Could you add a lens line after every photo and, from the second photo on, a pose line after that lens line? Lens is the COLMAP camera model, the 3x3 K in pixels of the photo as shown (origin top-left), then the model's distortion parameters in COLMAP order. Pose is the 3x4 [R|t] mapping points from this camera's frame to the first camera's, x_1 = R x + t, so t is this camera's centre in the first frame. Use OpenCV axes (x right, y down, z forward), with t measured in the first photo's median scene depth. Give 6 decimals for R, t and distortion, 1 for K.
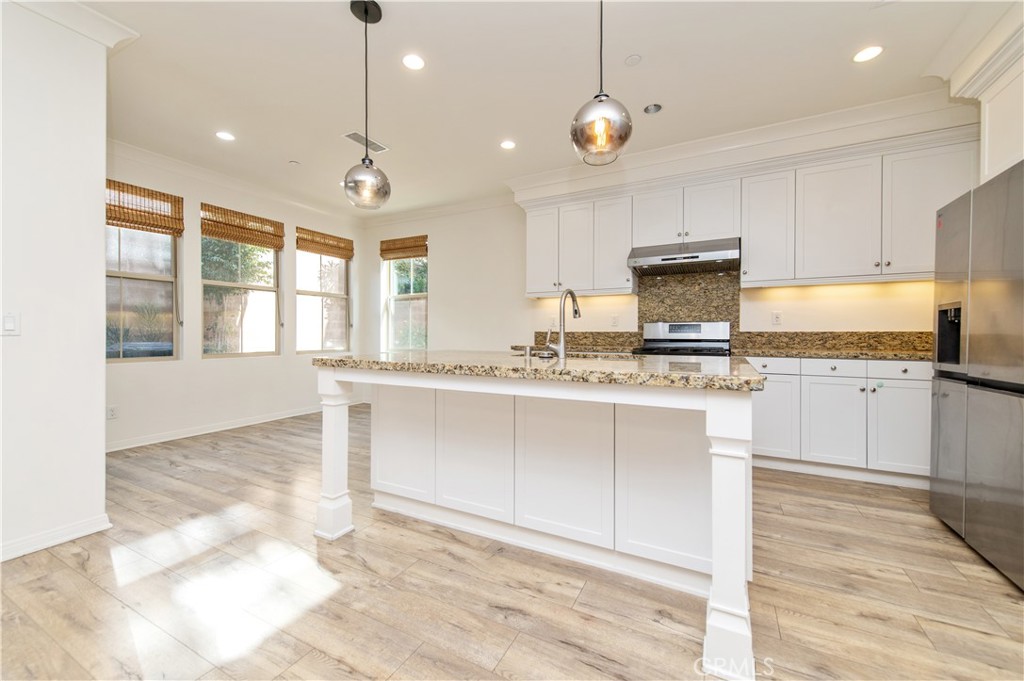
lens RADIAL K [[403.3, 0, 510.8], [0, 403.3, 336.0], [0, 0, 1]] dist [0.013305, -0.002533]
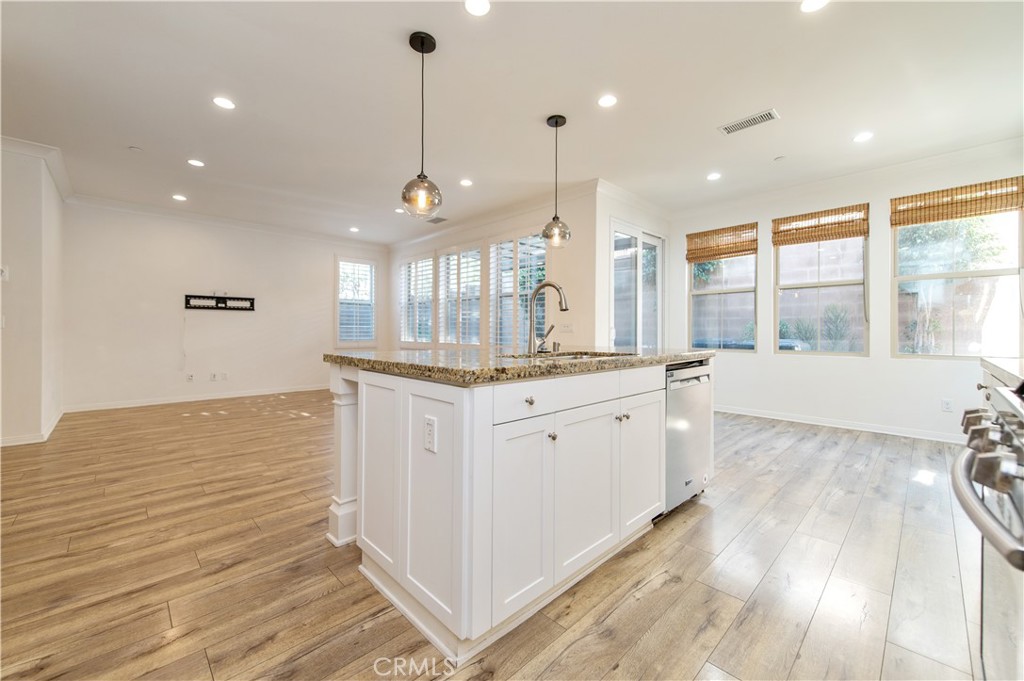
lens RADIAL K [[403.3, 0, 515.2], [0, 403.3, 328.4], [0, 0, 1]] dist [0.013305, -0.002533]
pose [[-0.303630, -0.012263, -0.952711, 0.691470], [-0.010328, 0.999901, -0.009579, 0.002495], [0.952734, 0.006931, -0.303726, 0.787546]]
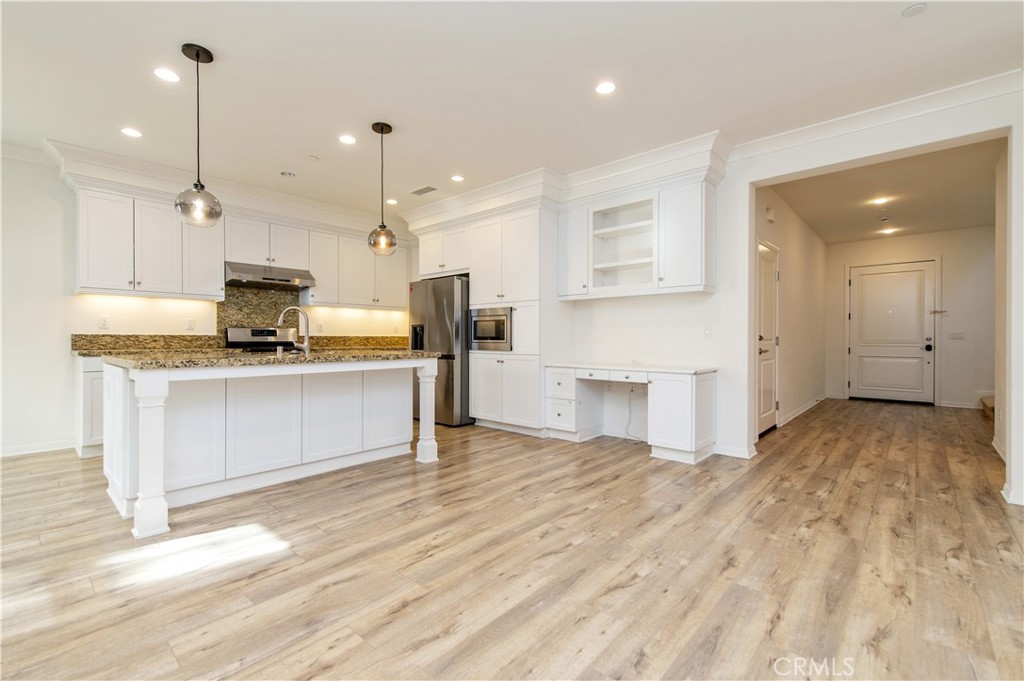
lens RADIAL K [[443.6, 0, 512.5], [0, 443.6, 343.9], [0, 0, 1]] dist [0.010985, -0.003896]
pose [[0.241679, -0.013771, 0.970259, -0.812653], [0.003959, 0.999905, 0.013206, 0.000272], [-0.970348, 0.000649, 0.241711, -0.095339]]
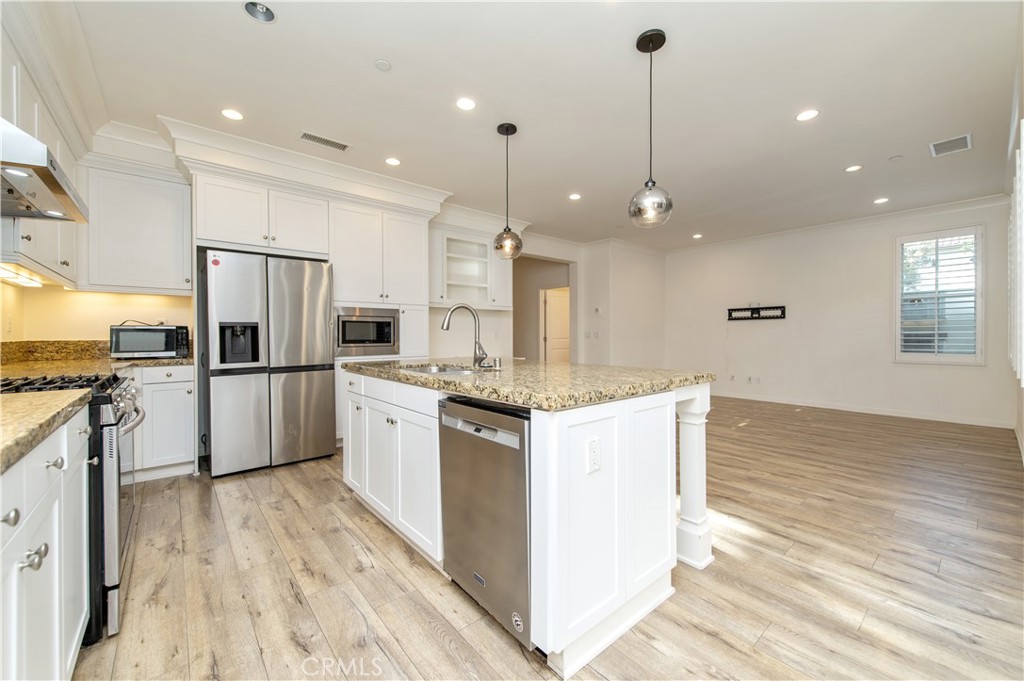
lens RADIAL K [[403.3, 0, 513.6], [0, 403.3, 333.9], [0, 0, 1]] dist [0.013305, -0.002533]
pose [[-0.928003, 0.000711, 0.372571, -0.249568], [0.002809, 0.999983, 0.005090, -0.026284], [-0.372561, 0.005770, -0.927990, 1.265962]]
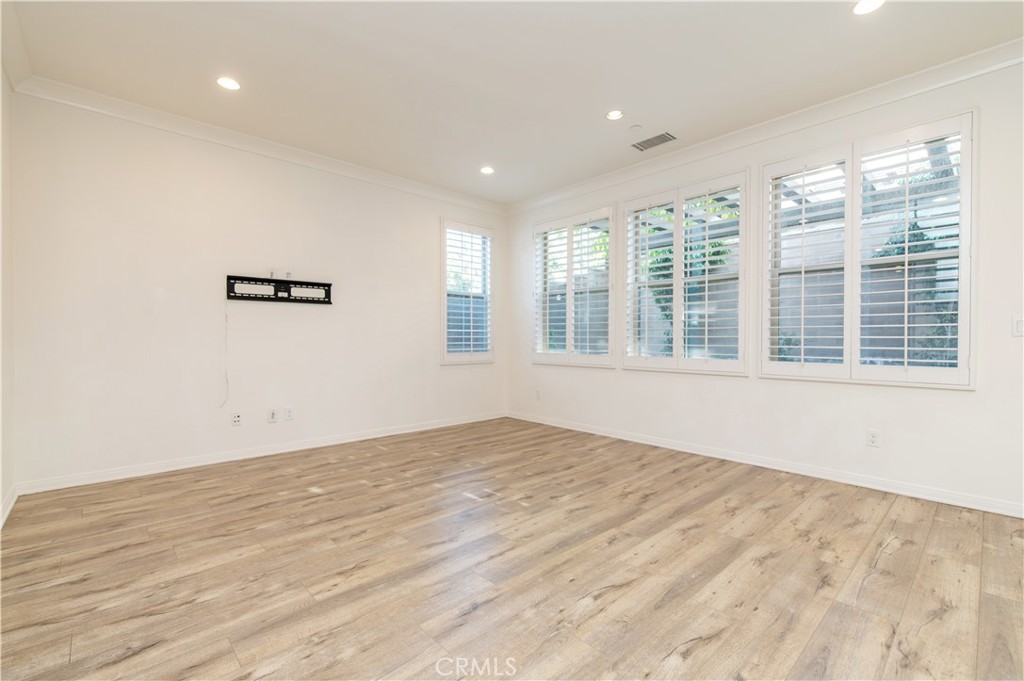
lens RADIAL K [[443.6, 0, 514.8], [0, 443.6, 342.7], [0, 0, 1]] dist [0.010985, -0.003896]
pose [[-0.325907, 0.005300, -0.945387, 0.280830], [-0.005466, 0.999957, 0.007491, 0.009919], [0.945386, 0.007609, -0.325864, -0.035384]]
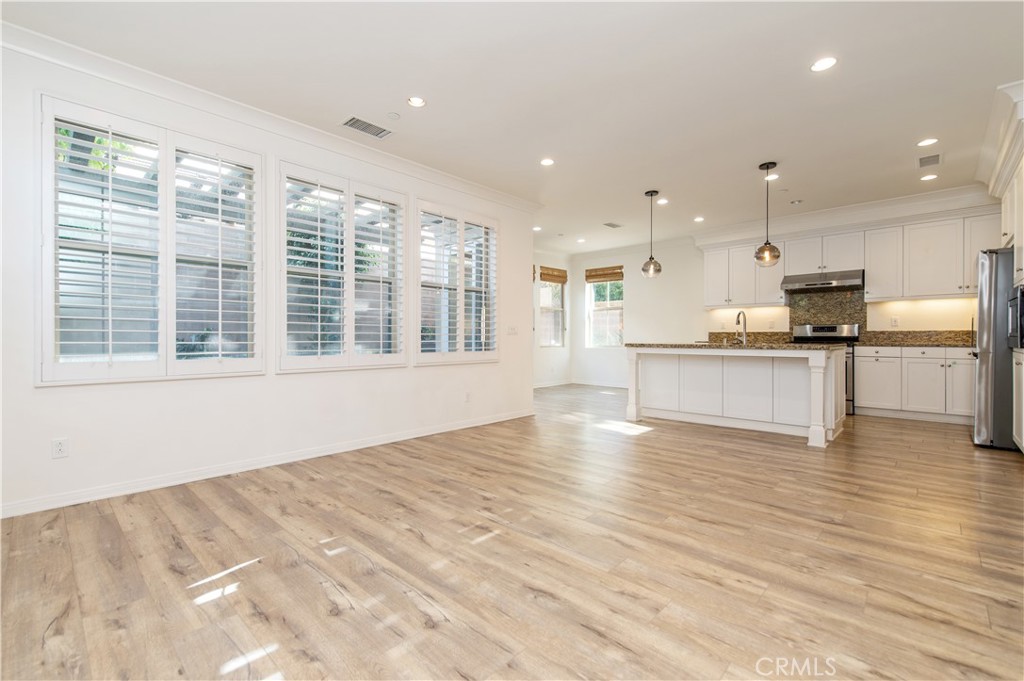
lens RADIAL K [[443.6, 0, 509.7], [0, 443.6, 340.0], [0, 0, 1]] dist [0.010985, -0.003896]
pose [[0.962875, -0.002595, -0.269934, -0.270245], [0.003019, 0.999995, 0.001154, 0.017969], [0.269929, -0.001926, 0.962878, -0.992167]]
